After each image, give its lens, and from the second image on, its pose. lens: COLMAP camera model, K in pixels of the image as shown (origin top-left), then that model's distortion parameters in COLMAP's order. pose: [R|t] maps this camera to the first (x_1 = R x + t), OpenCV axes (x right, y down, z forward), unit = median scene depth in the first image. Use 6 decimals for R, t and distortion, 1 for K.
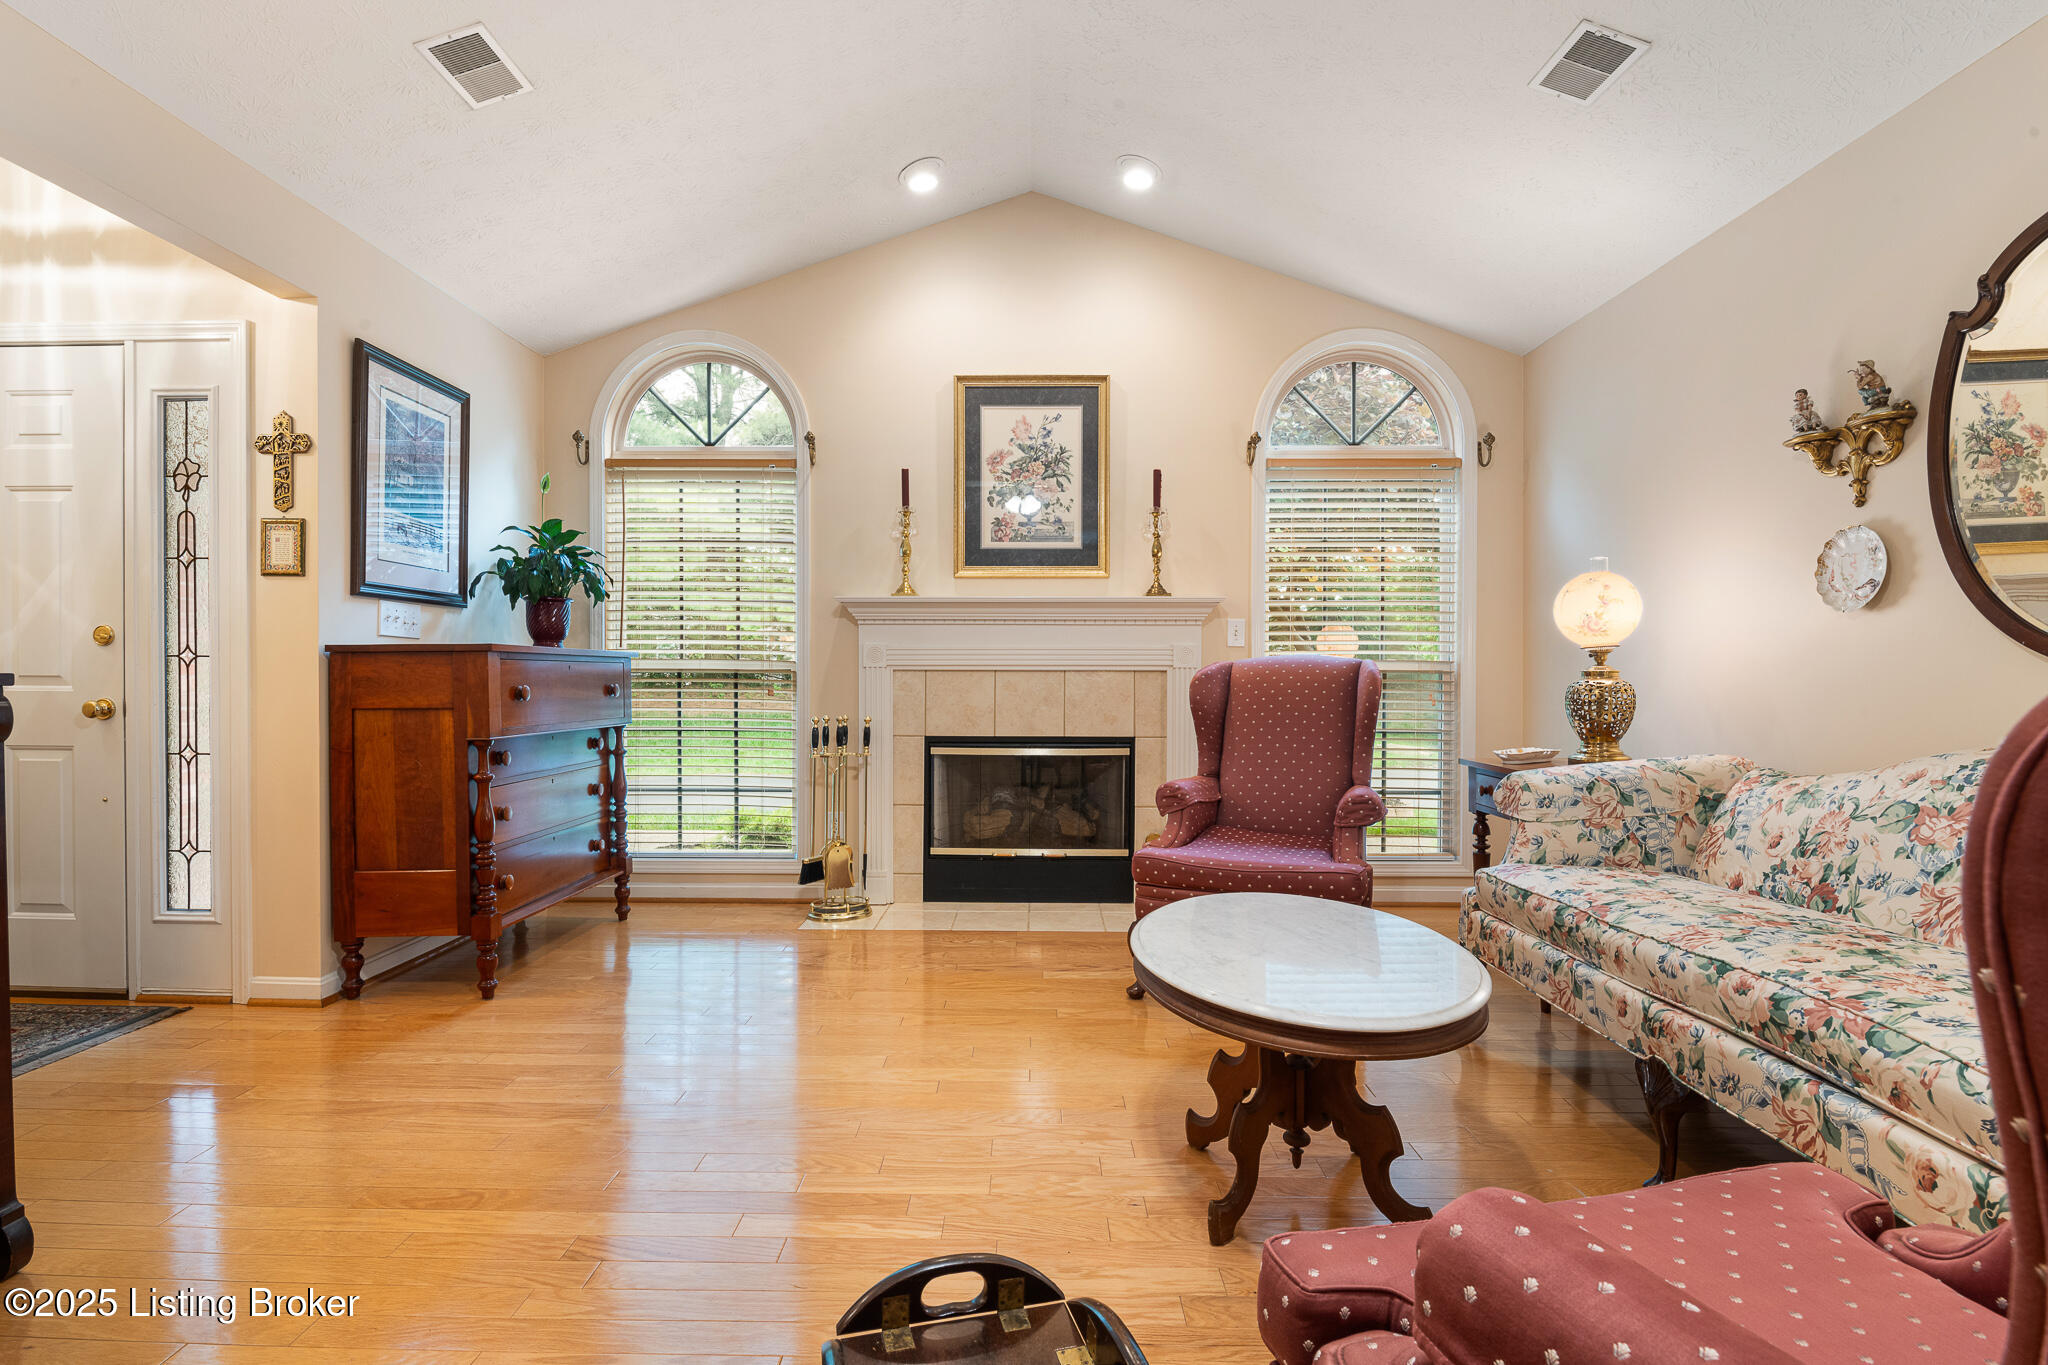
lens RADIAL K [[973.0, 0, 1018.9], [0, 973.0, 681.2], [0, 0, 1]] dist [0.017384, -0.017899]
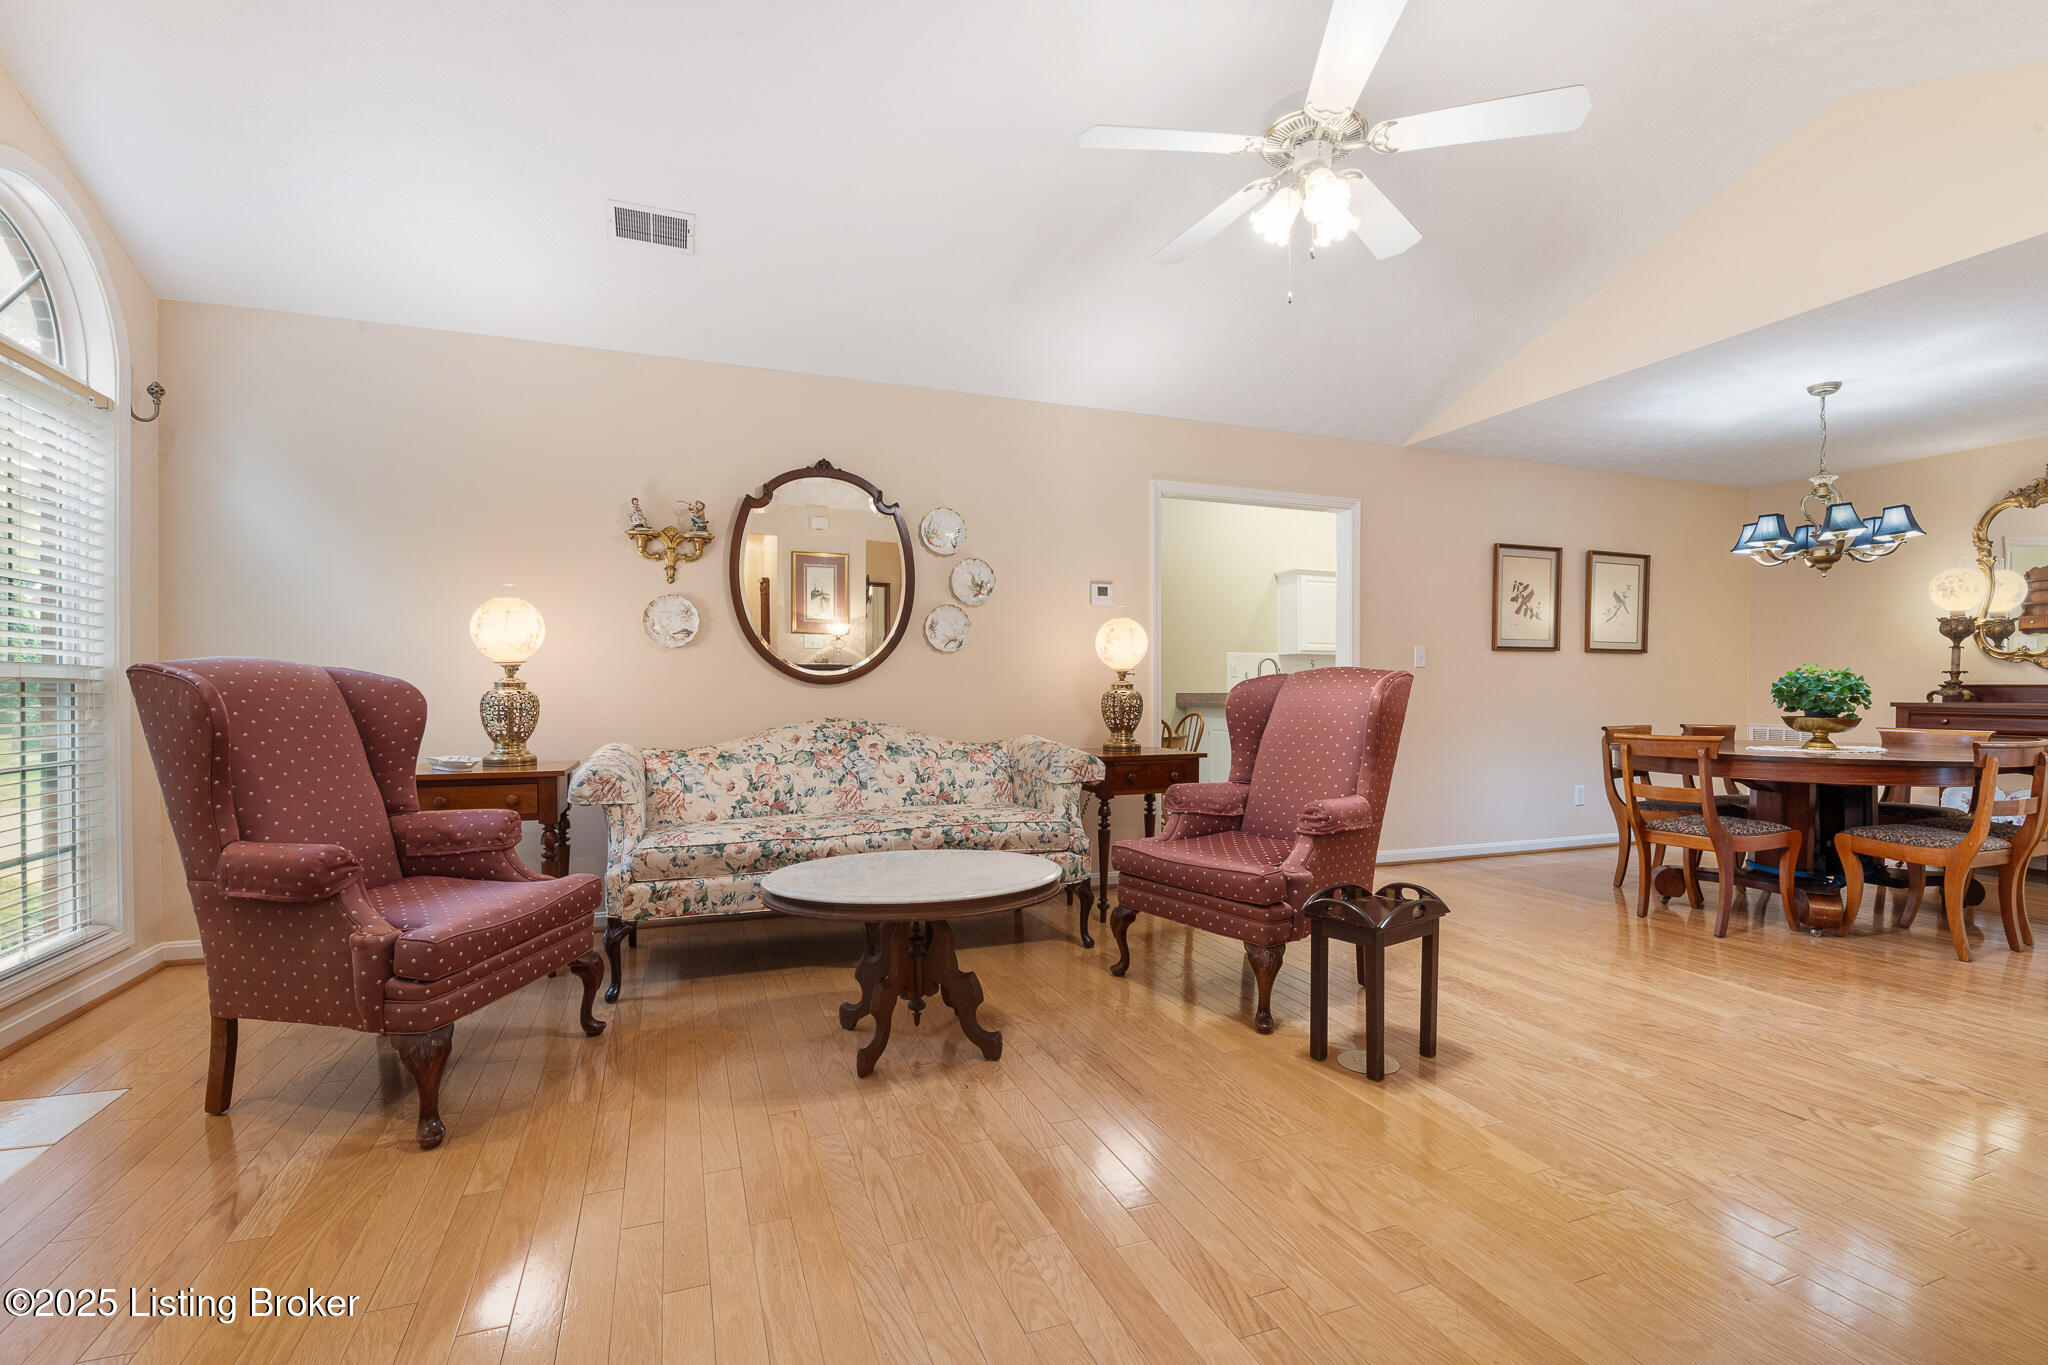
lens RADIAL K [[914.2, 0, 1023.5], [0, 914.2, 692.9], [0, 0, 1]] dist [-0.015952, -0.001382]
pose [[-0.372772, -0.007126, 0.927896, -0.498144], [0.003326, 0.999954, 0.009016, -0.004445], [-0.927917, 0.006447, -0.372731, 0.655083]]
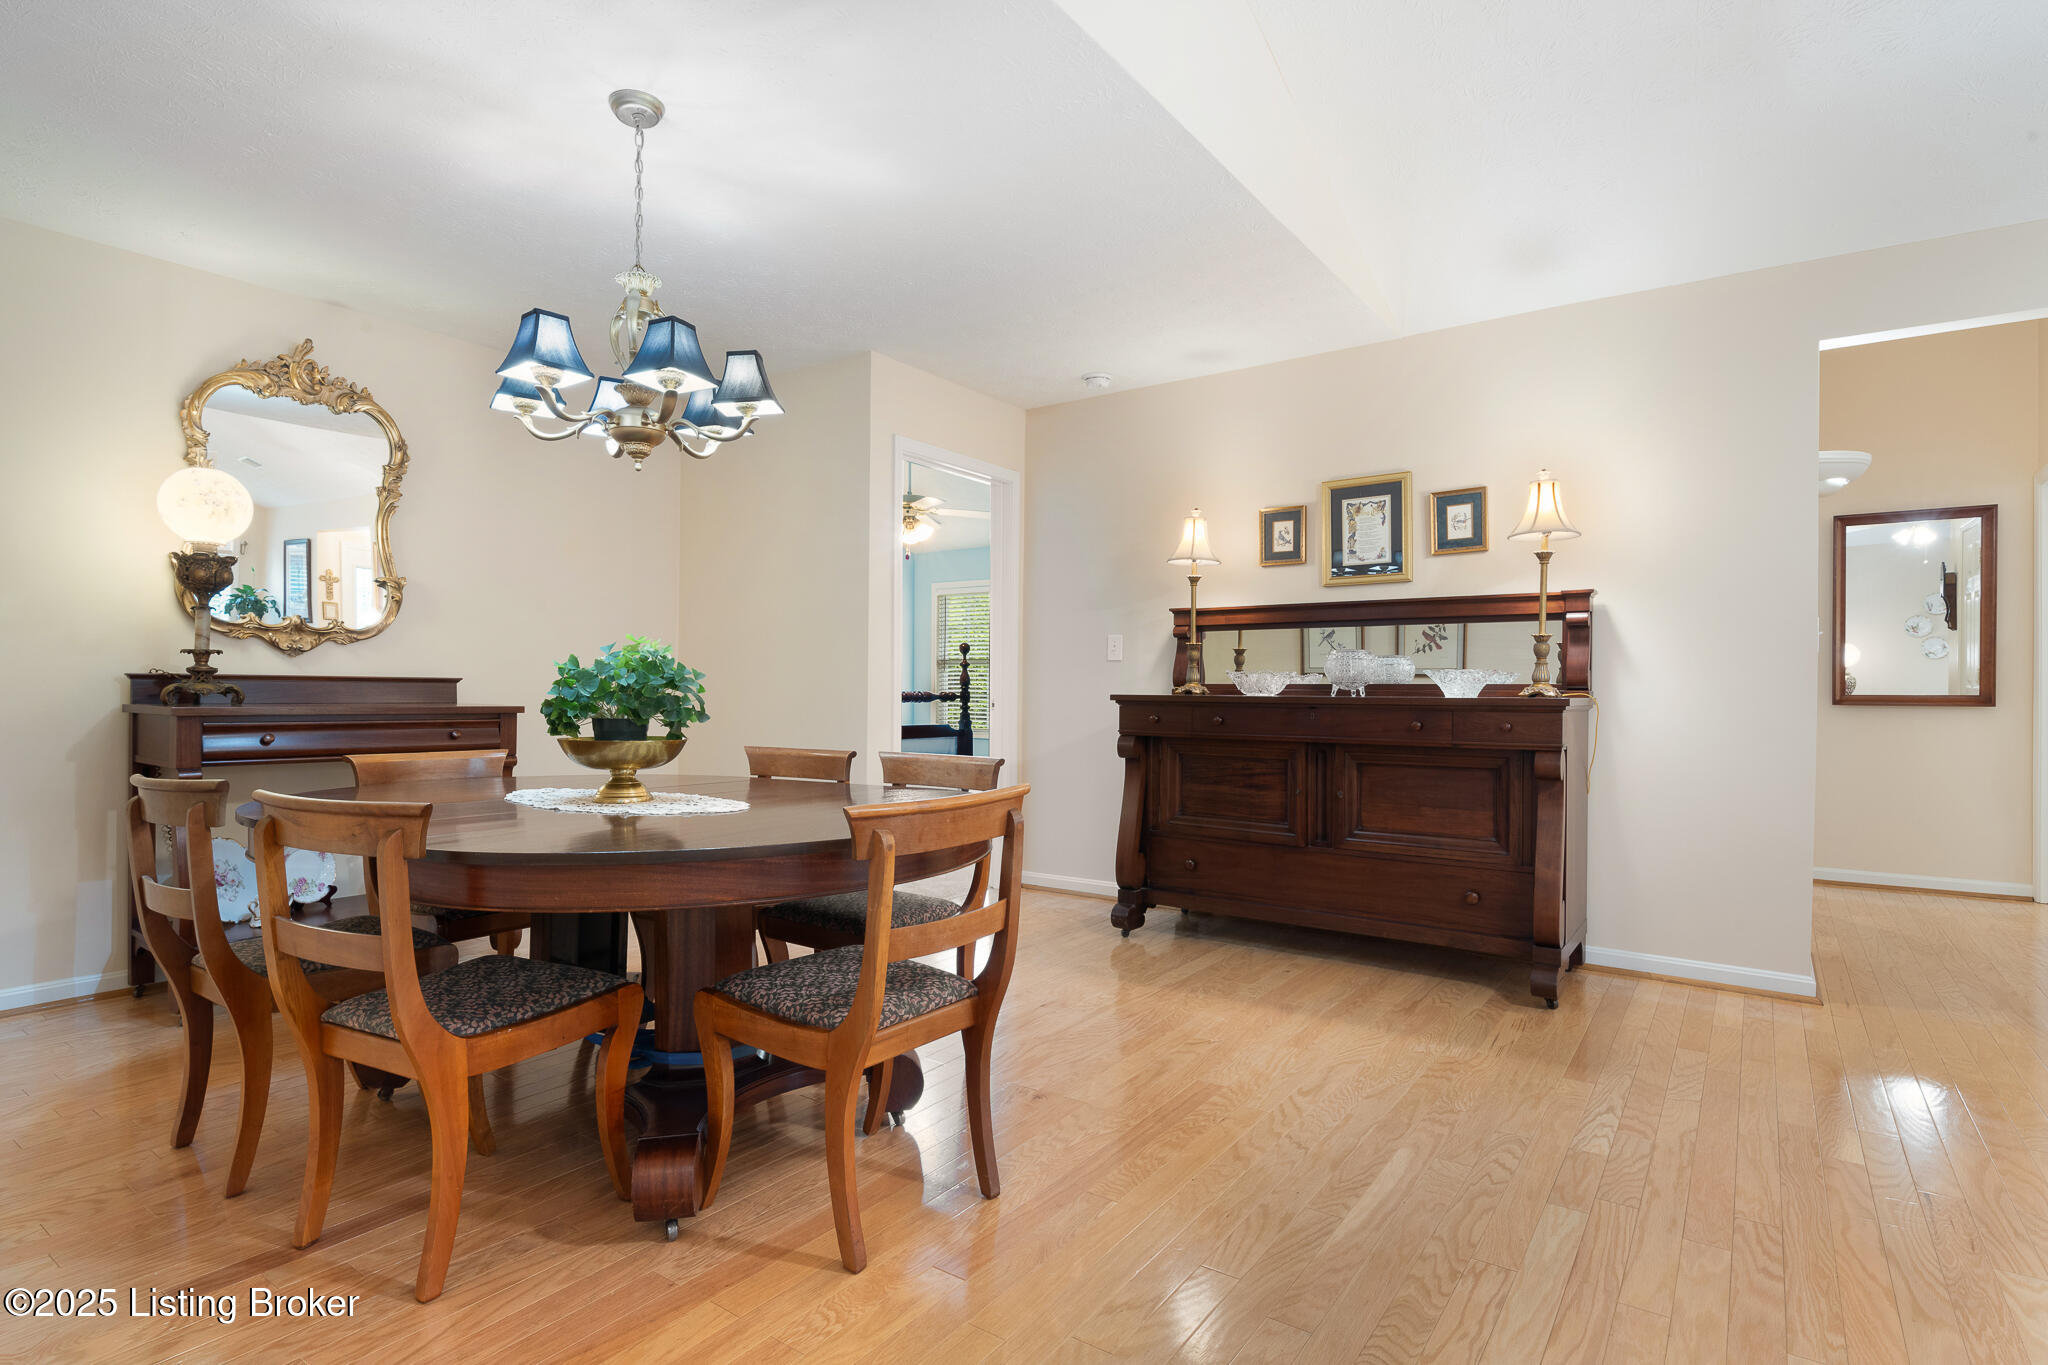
lens RADIAL K [[985.3, 0, 1087.8], [0, 985.3, 686.6], [0, 0, 1]] dist [0.001683, 0.000248]
pose [[-0.551208, -0.009932, -0.834309, 0.453167], [-0.011038, 0.999928, -0.004612, 0.005460], [0.834295, 0.006667, -0.551278, -0.027610]]
